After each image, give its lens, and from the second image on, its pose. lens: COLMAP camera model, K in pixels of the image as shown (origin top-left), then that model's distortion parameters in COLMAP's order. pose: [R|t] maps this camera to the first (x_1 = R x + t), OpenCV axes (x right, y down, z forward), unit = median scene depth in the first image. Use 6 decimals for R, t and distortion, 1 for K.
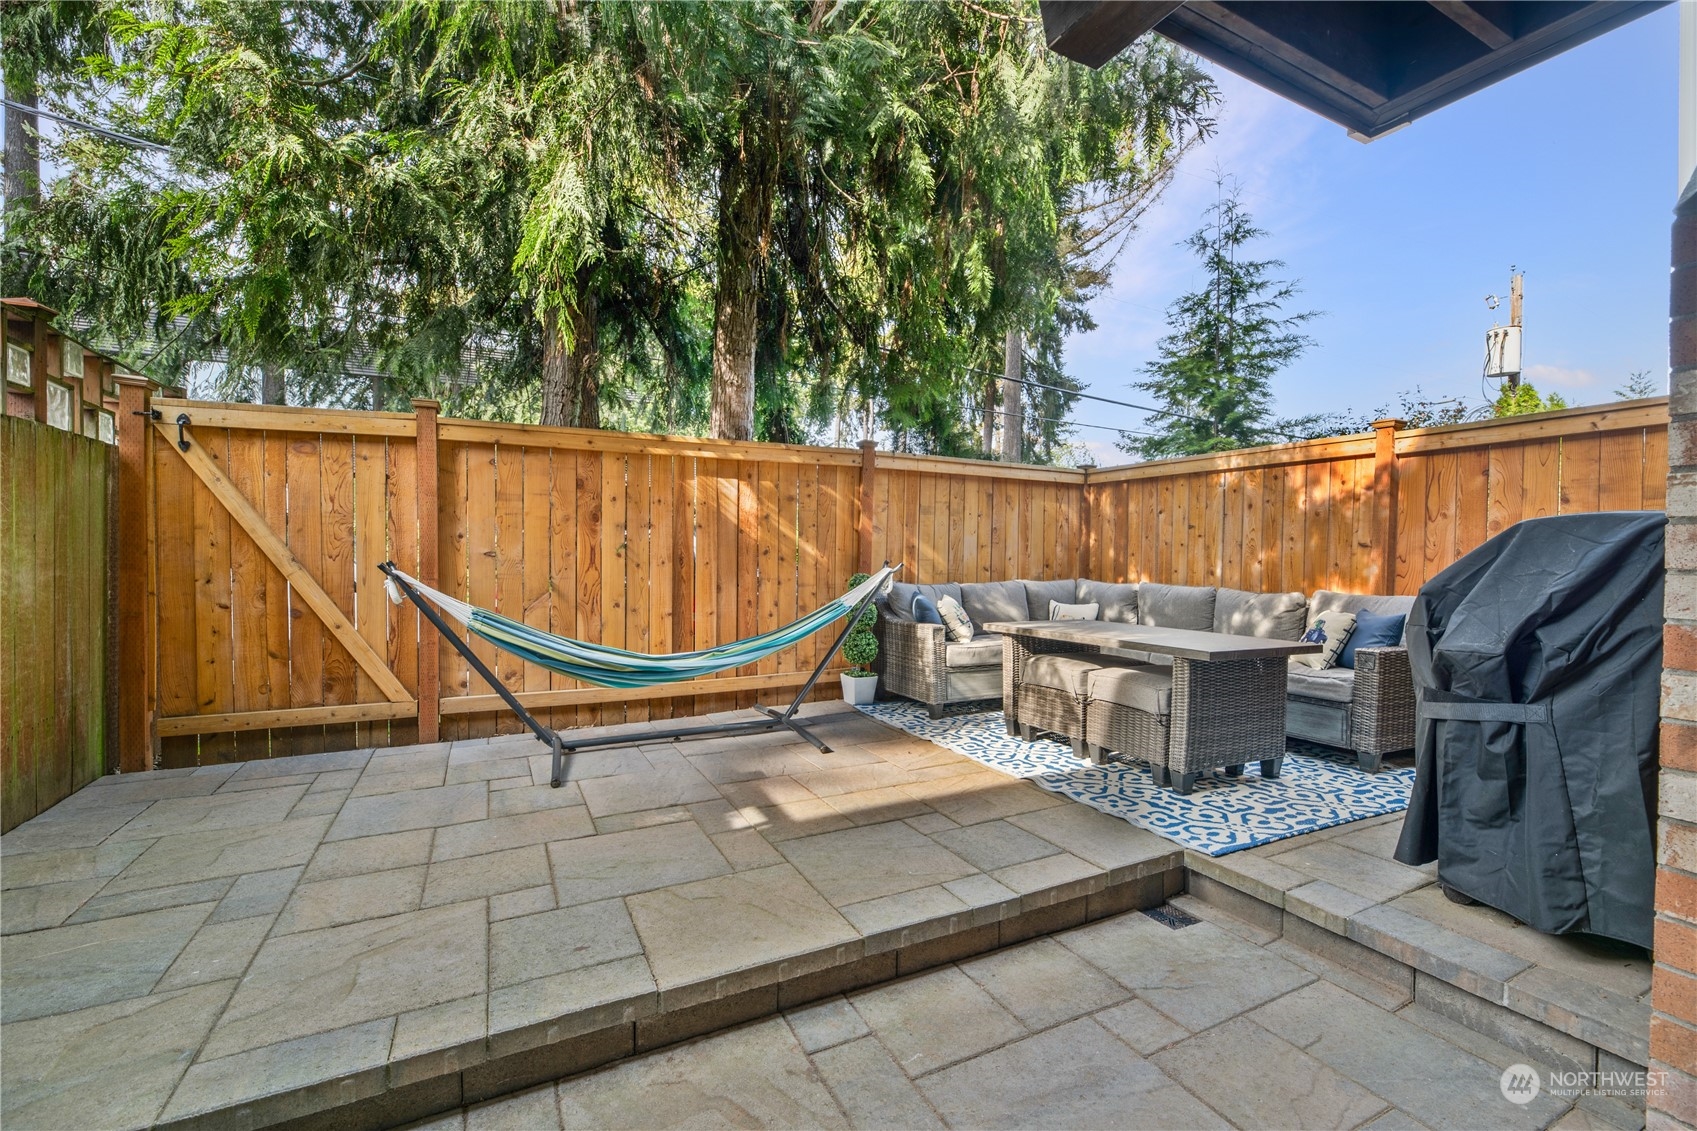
lens RADIAL K [[698.6, 0, 849.4], [0, 698.6, 565.4], [0, 0, 1]] dist [-0.009562, -0.000300]
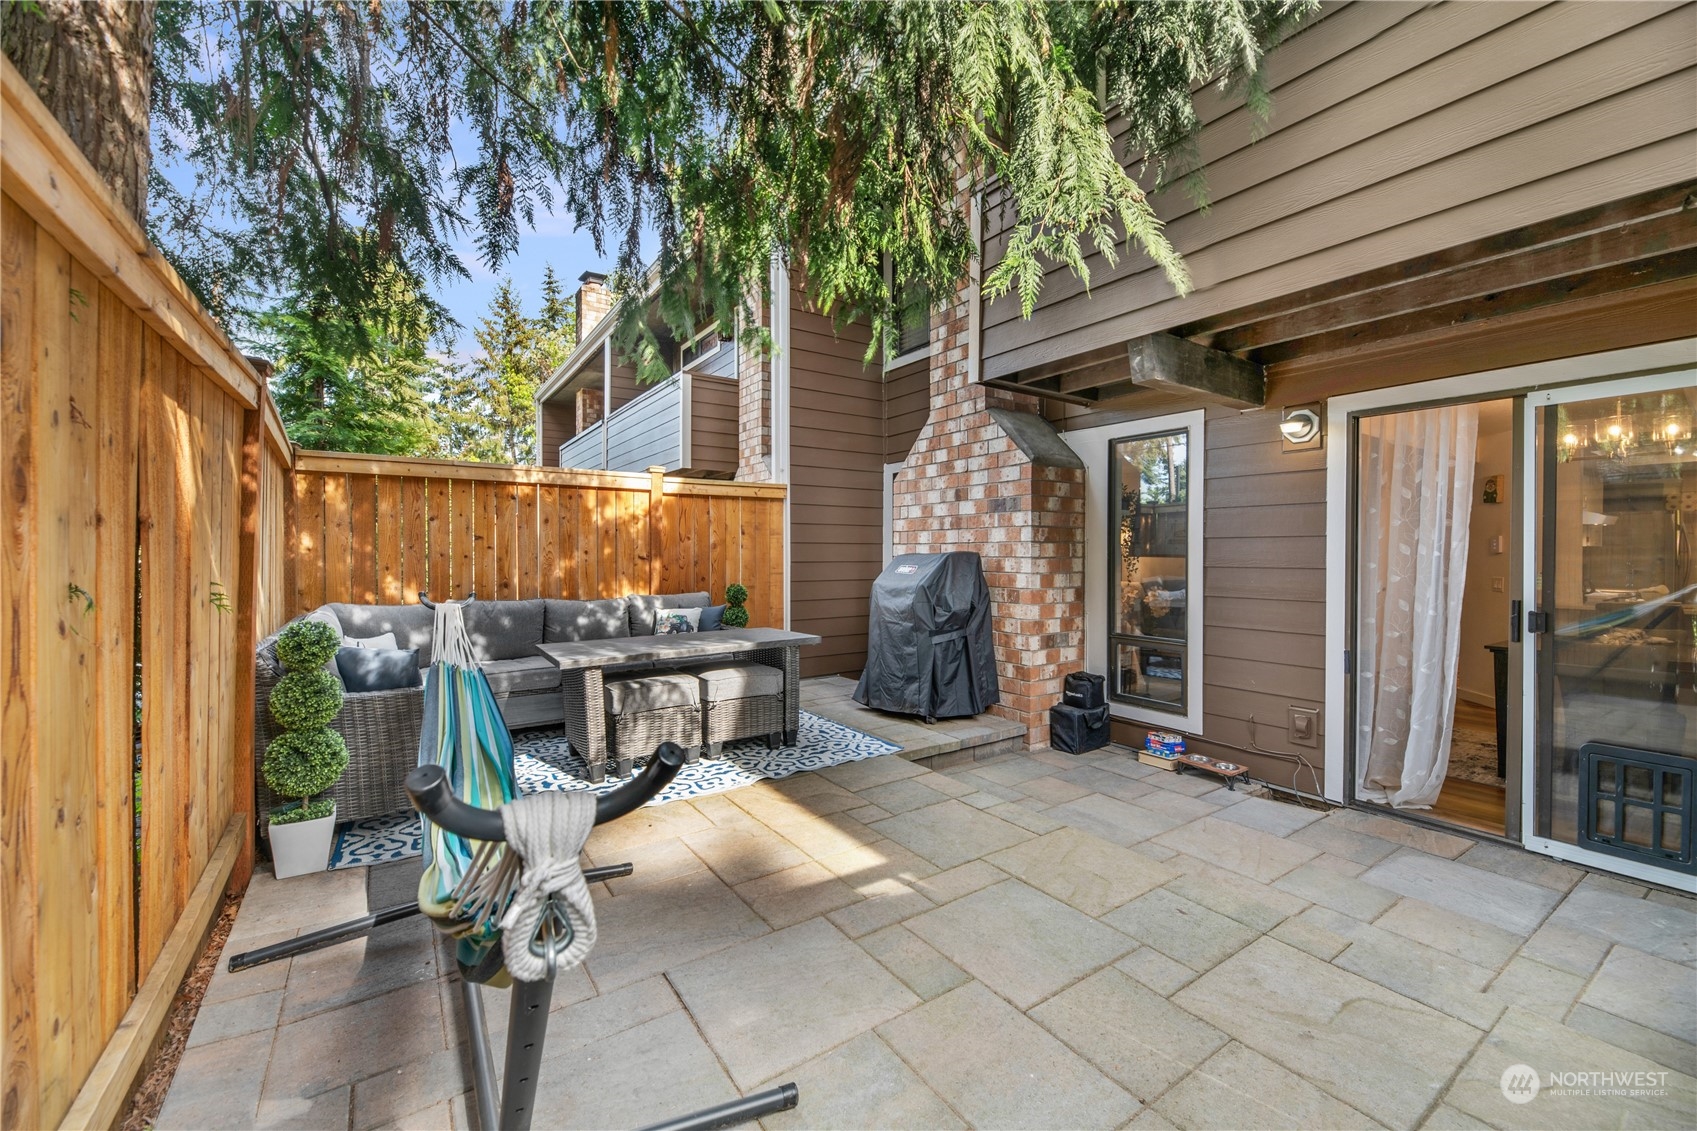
lens RADIAL K [[698.6, 0, 907.9], [0, 698.6, 553.6], [0, 0, 1]] dist [-0.009562, -0.000300]
pose [[-0.158639, -0.006041, 0.987318, -0.779817], [0.018890, 0.999780, 0.009152, -0.046879], [-0.987156, 0.020102, -0.158490, 0.859749]]
